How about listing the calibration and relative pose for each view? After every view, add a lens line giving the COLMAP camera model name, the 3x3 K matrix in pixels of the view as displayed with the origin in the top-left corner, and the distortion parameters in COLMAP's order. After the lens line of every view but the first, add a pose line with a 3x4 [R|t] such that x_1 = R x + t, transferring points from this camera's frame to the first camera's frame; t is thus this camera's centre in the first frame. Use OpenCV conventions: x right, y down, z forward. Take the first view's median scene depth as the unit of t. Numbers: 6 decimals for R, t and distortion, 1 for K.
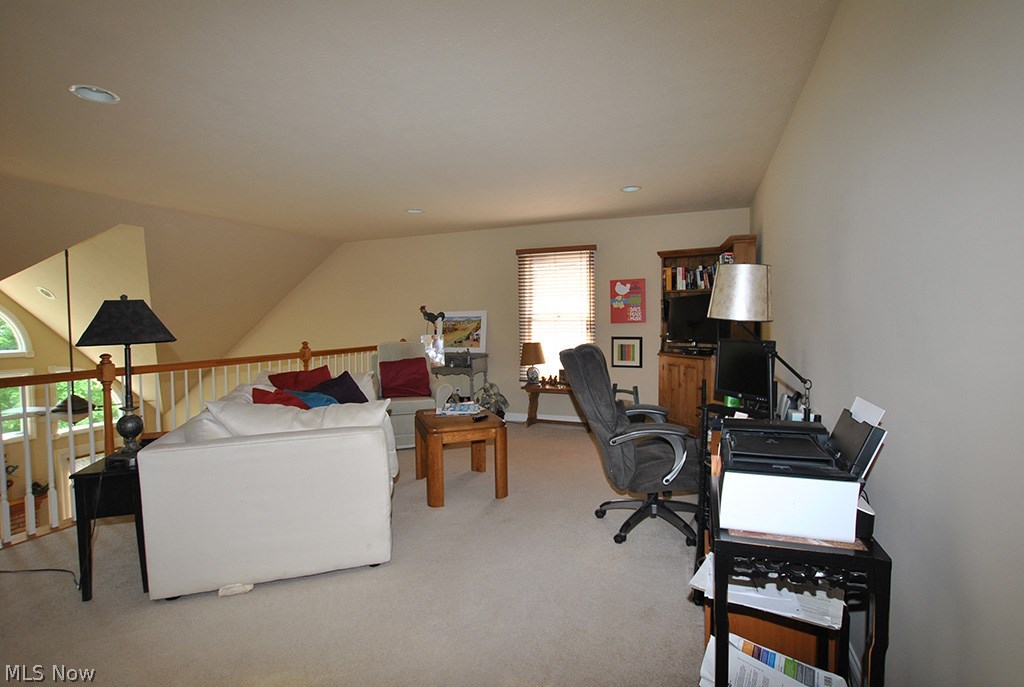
lens RADIAL K [[471.0, 0, 518.5], [0, 471.0, 340.1], [0, 0, 1]] dist [-0.034539, 0.006804]
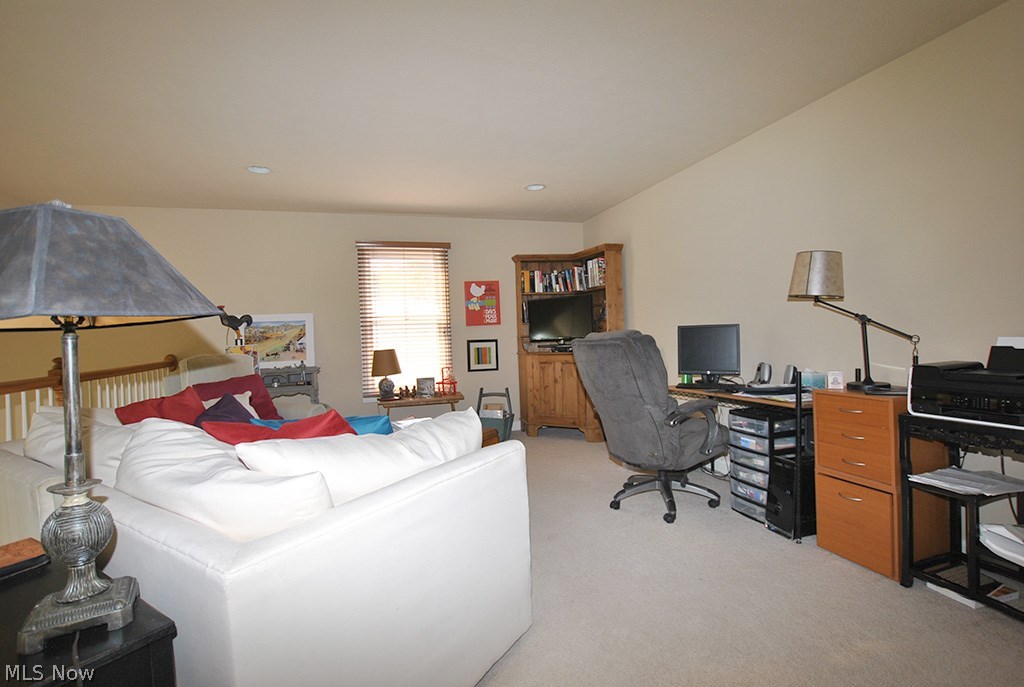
lens RADIAL K [[471.0, 0, 518.5], [0, 471.0, 340.1], [0, 0, 1]] dist [-0.034539, 0.006804]
pose [[0.787592, -0.025386, 0.615674, -0.315719], [0.049958, 0.998492, -0.022737, 0.020142], [-0.614168, 0.048665, 0.787673, 0.182500]]
